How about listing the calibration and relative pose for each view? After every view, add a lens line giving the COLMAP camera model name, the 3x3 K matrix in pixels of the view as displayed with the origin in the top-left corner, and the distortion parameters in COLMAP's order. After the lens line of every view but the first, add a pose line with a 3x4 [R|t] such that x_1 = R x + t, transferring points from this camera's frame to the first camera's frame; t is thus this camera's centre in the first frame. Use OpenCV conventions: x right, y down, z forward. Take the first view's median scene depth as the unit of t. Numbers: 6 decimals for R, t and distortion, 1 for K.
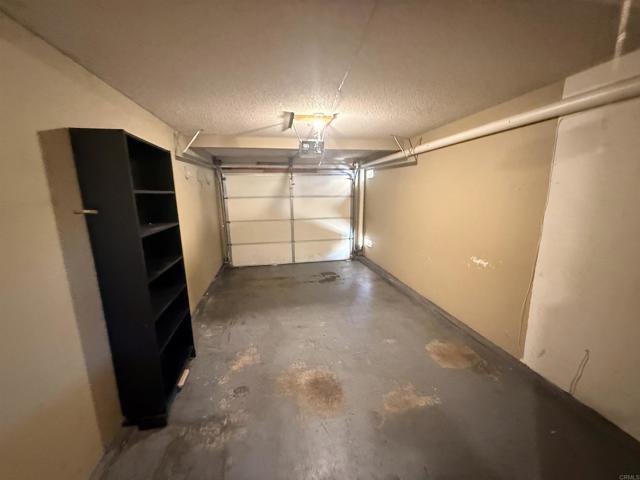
lens RADIAL K [[254.7, 0, 320.4], [0, 254.7, 241.4], [0, 0, 1]] dist [-0.001783, -0.000580]
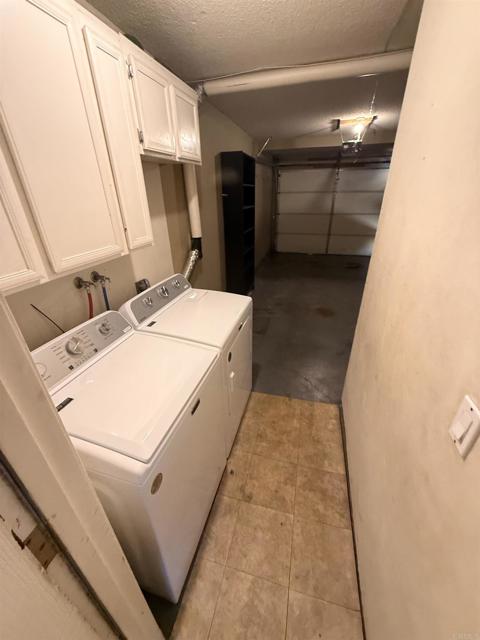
lens RADIAL K [[254.7, 0, 240.6], [0, 254.7, 319.4], [0, 0, 1]] dist [-0.001783, -0.000580]
pose [[0.893686, 0.200611, -0.401349, 0.086849], [-0.082062, 0.952474, 0.293358, 0.071170], [0.441125, -0.229234, 0.867675, -0.309607]]
